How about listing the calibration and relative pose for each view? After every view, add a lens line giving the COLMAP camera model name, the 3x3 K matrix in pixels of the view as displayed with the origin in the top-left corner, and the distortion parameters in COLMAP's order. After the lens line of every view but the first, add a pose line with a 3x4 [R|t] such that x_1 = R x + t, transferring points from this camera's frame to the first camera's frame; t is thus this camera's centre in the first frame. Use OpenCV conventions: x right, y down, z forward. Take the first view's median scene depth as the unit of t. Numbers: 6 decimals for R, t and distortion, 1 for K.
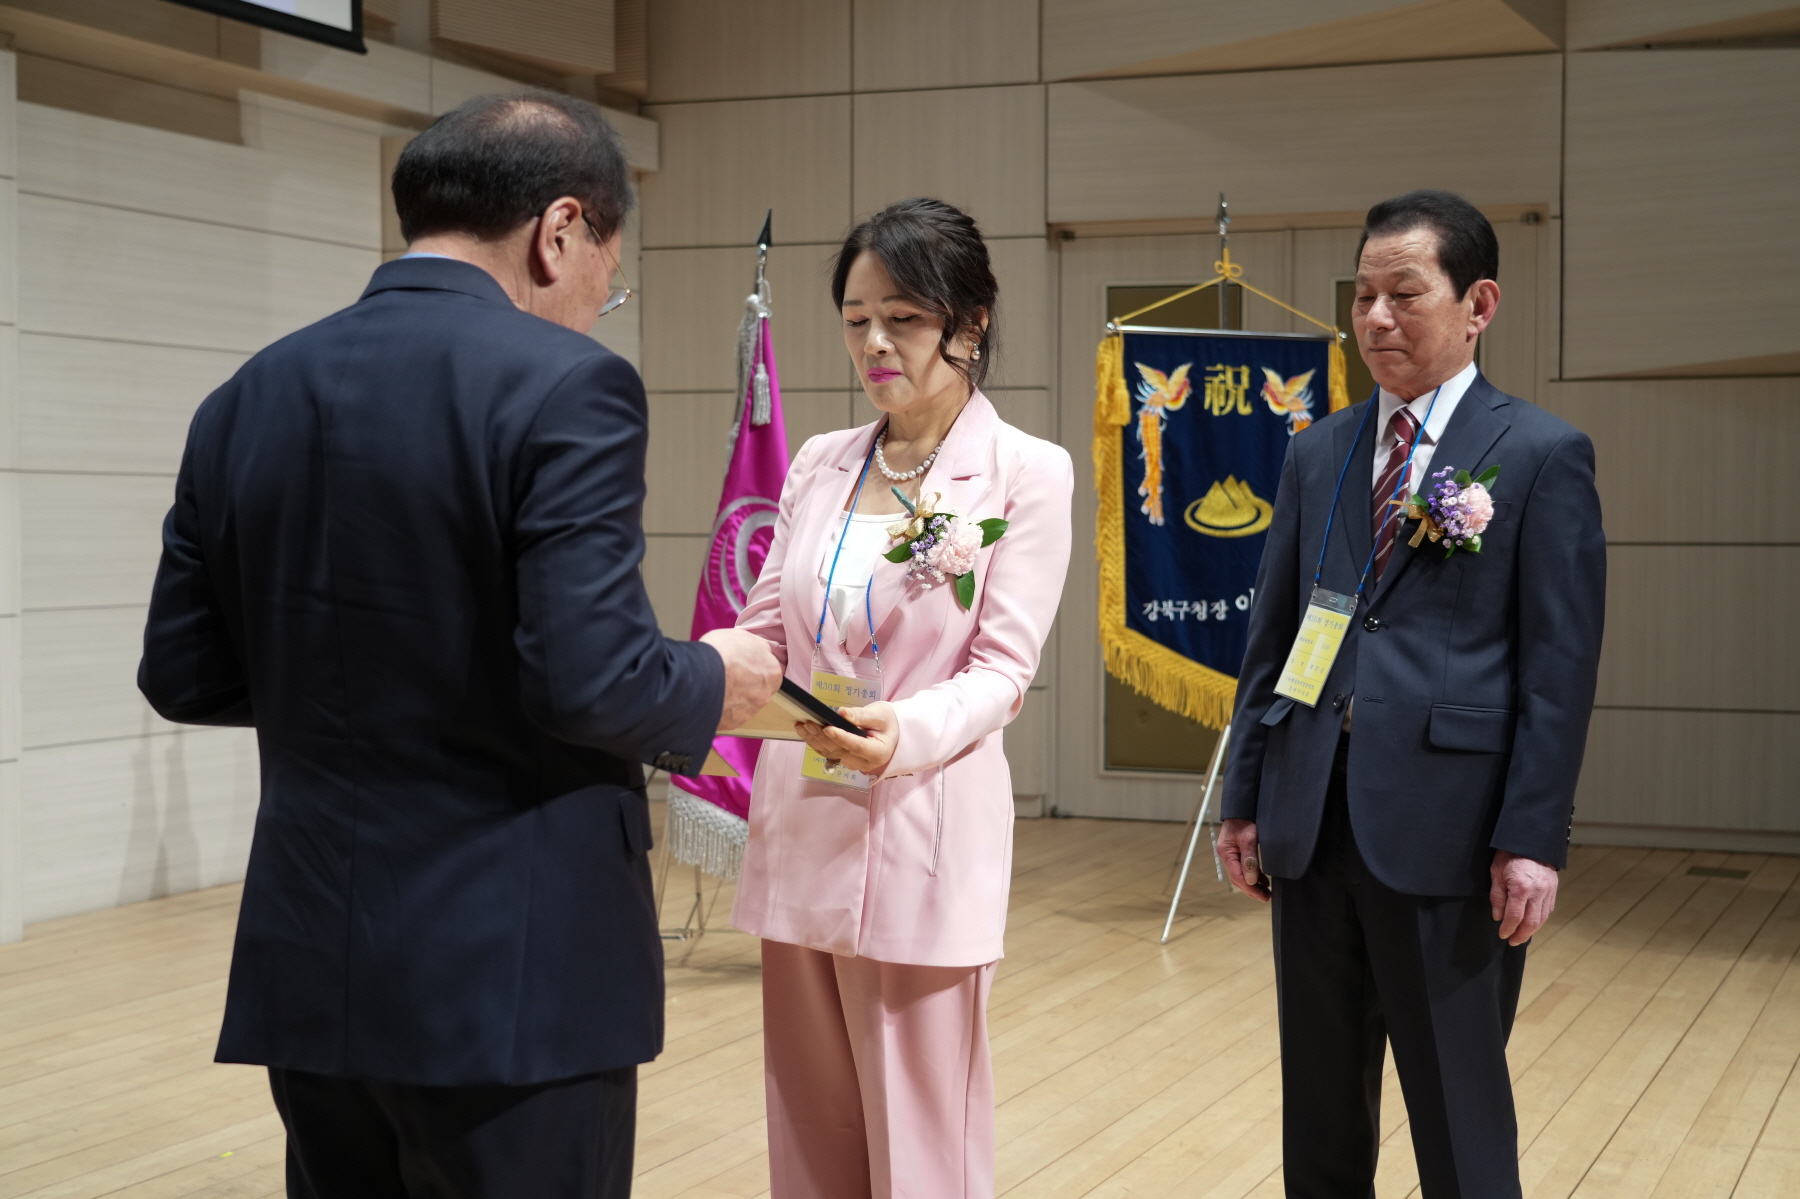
lens RADIAL K [[2028.2, 0, 975.2], [0, 2028.2, 549.5], [0, 0, 1]] dist [0.035512, 0.000000]
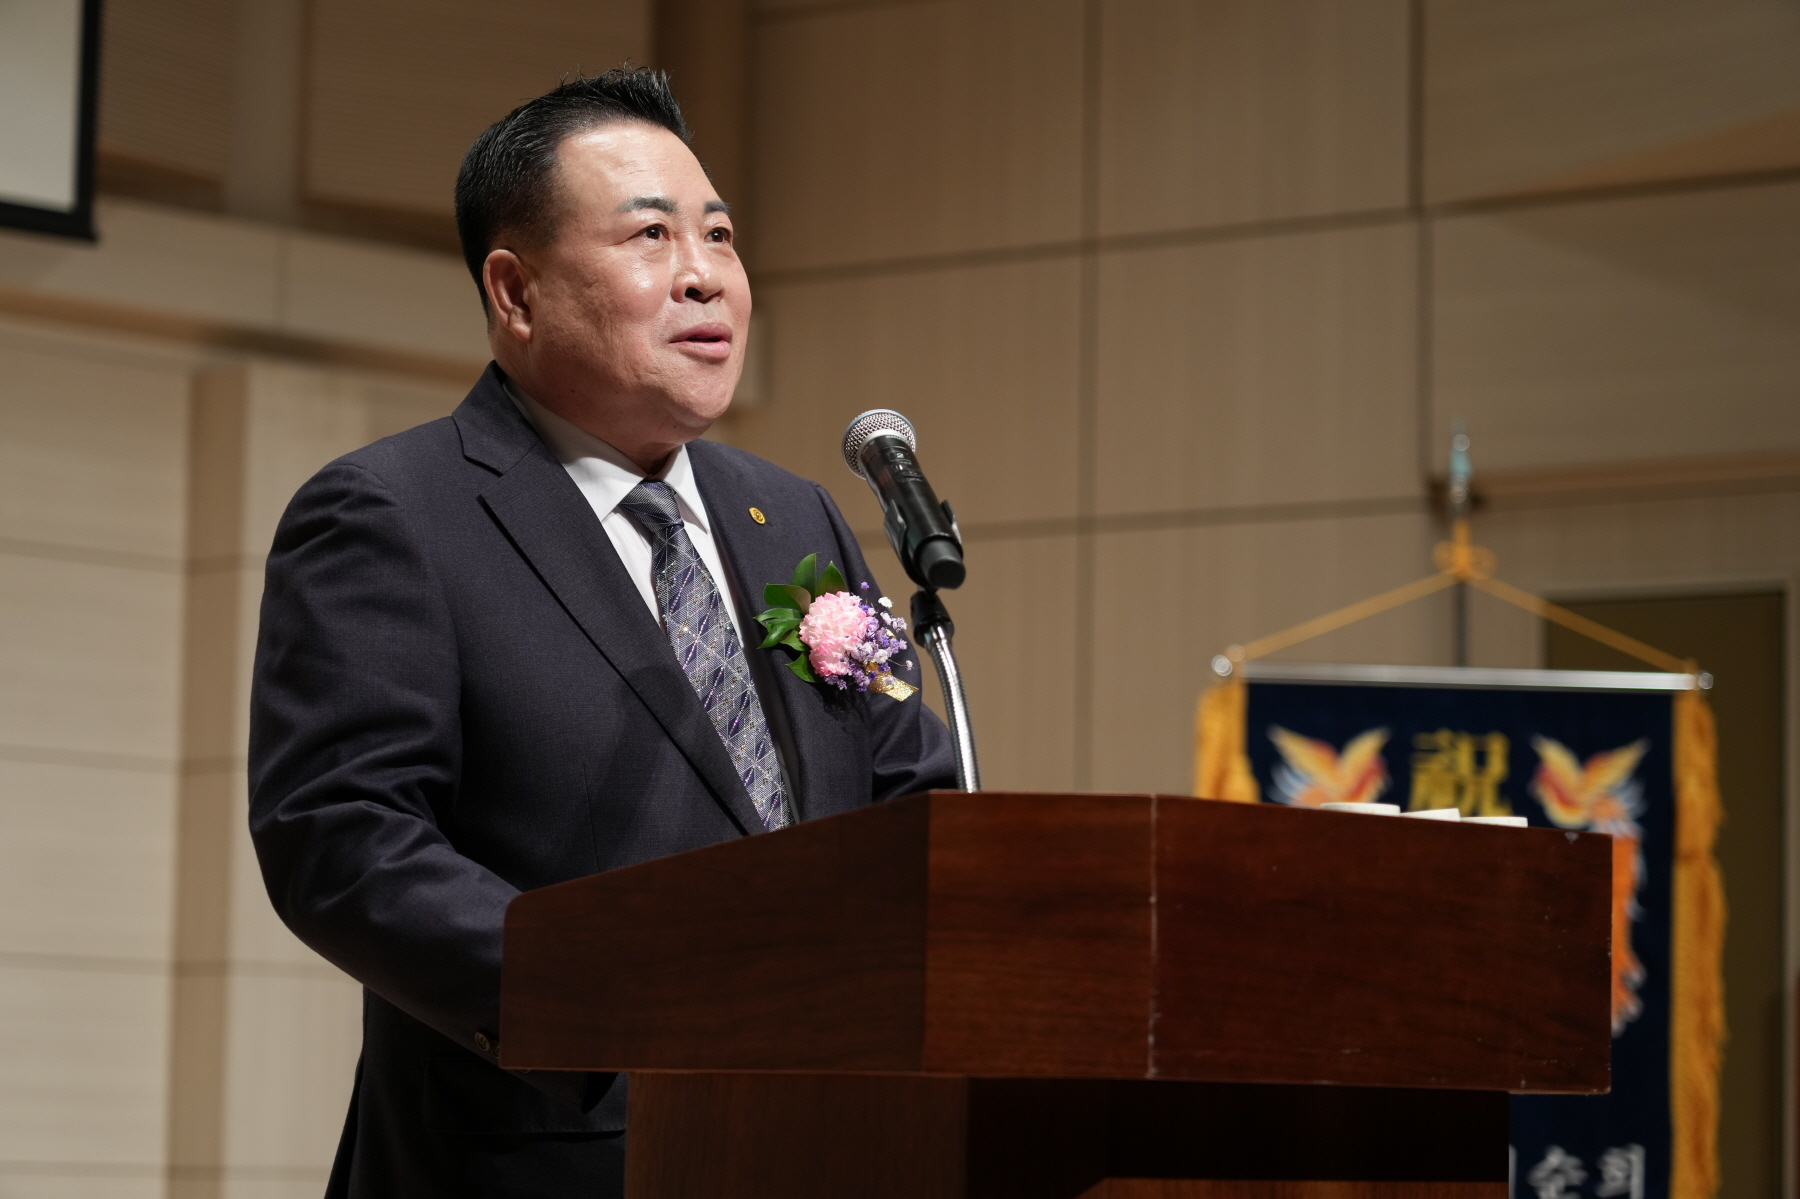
lens RADIAL K [[5146.9, 0, 917.4], [0, 5146.9, 610.1], [0, 0, 1]] dist [-0.023506, 0.000000]
pose [[0.951909, -0.022060, -0.305585, 0.405047], [-0.018669, 0.991375, -0.129721, 0.057438], [0.305811, 0.129188, 0.943287, -0.351226]]
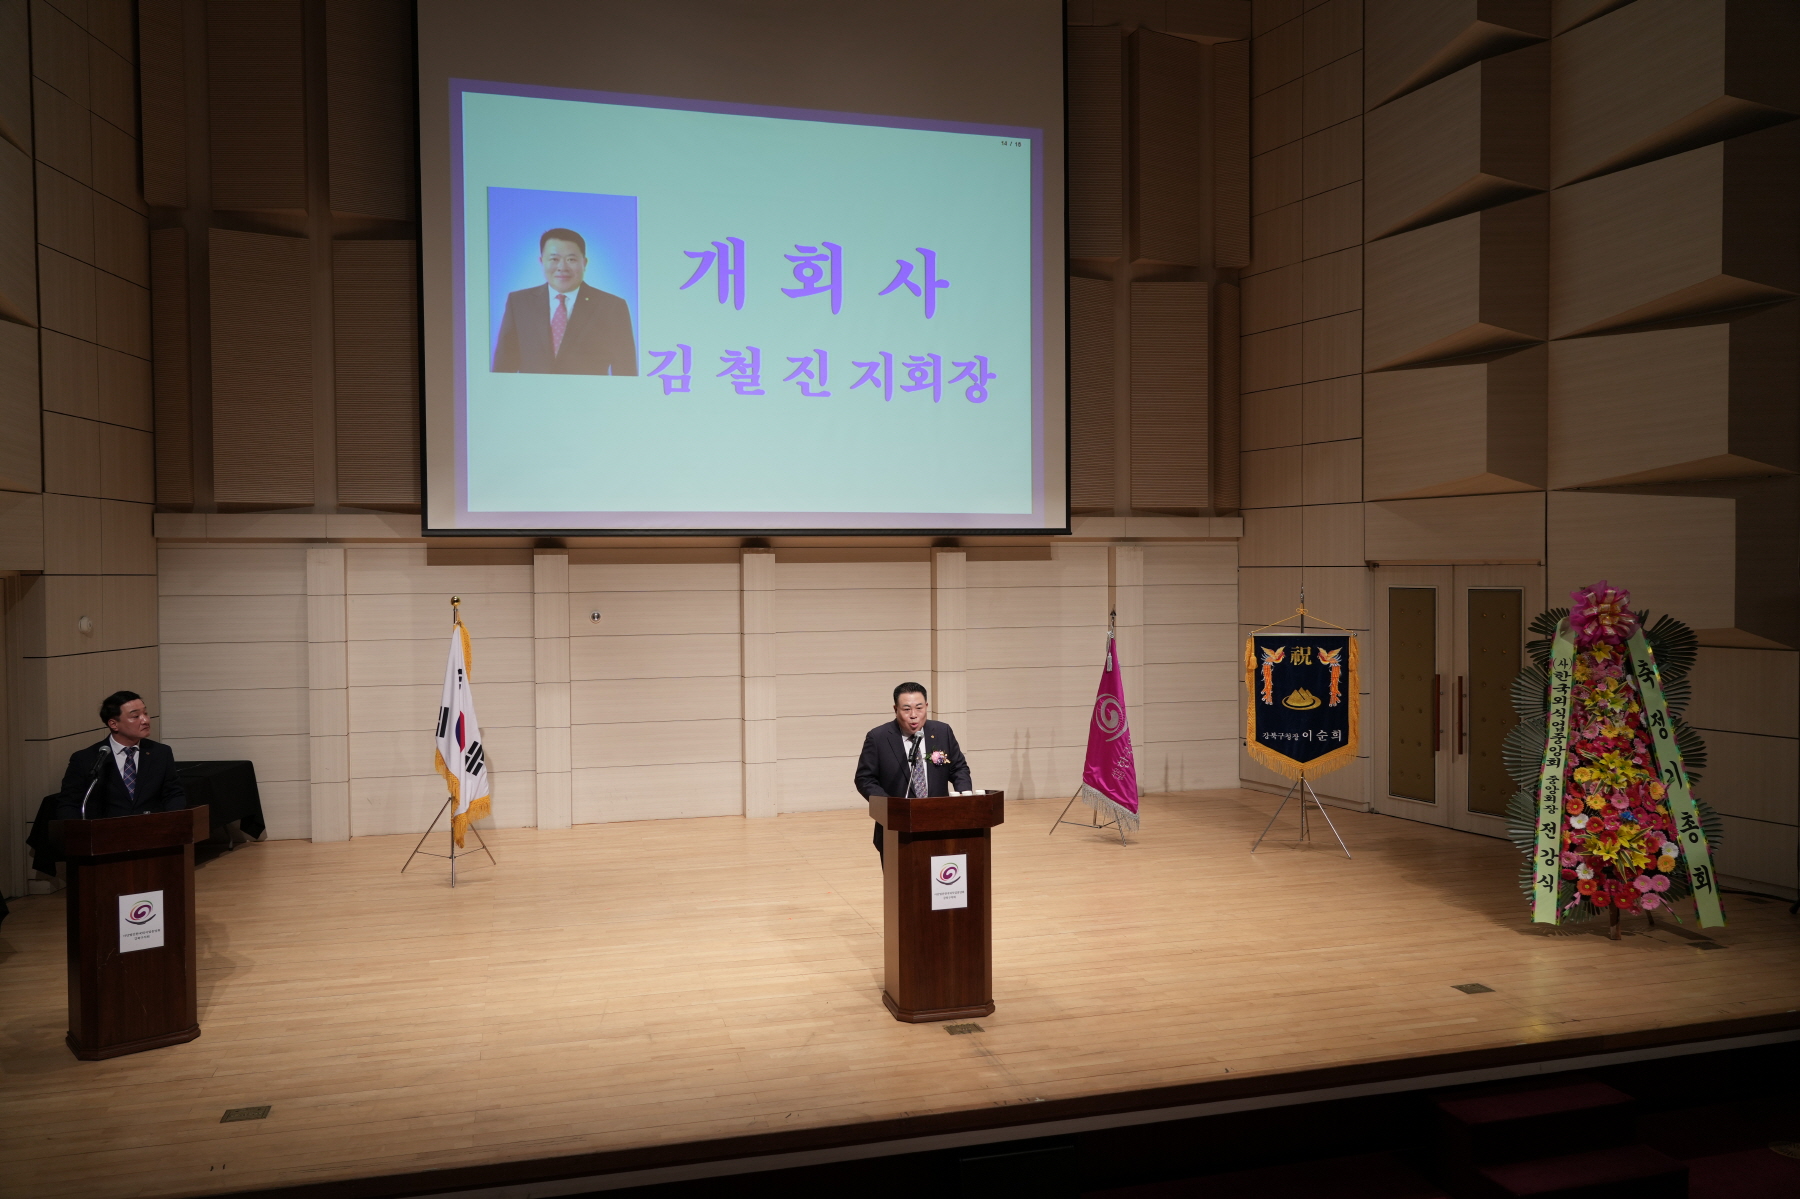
lens RADIAL K [[1389.9, 0, 894.1], [0, 1389.9, 606.3], [0, 0, 1]] dist [0.002256, 0.003068]
pose [[0.681123, 0.008656, -0.732118, 1.103074], [-0.001598, 0.999945, 0.010336, -0.161640], [0.732167, -0.005870, 0.681100, -0.657057]]
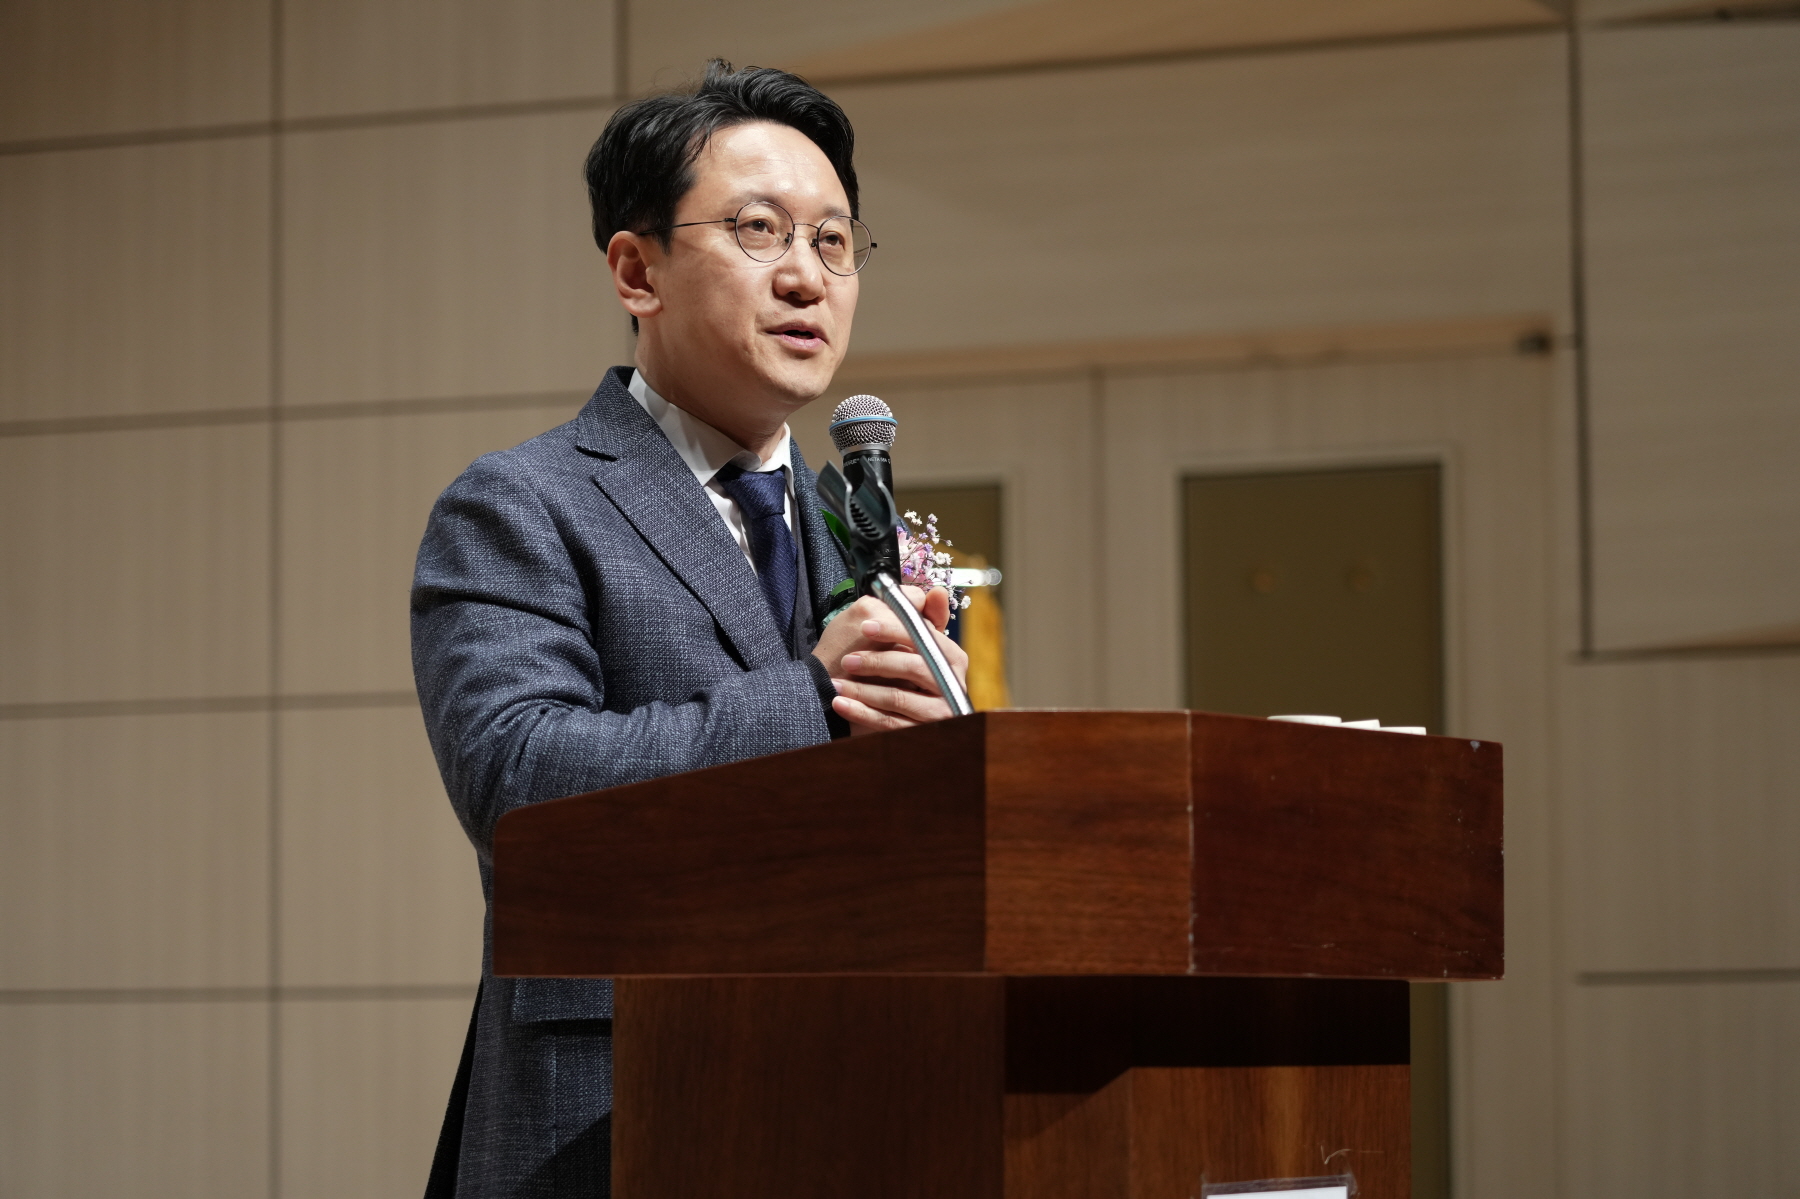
lens RADIAL K [[5397.0, 0, 905.6], [0, 5397.0, 610.9], [0, 0, 1]] dist [0.045380, 0.000000]
pose [[0.995502, -0.019388, -0.092732, 0.296050], [0.009343, 0.994156, -0.107547, 0.060071], [0.094276, 0.106197, 0.989866, -0.435369]]
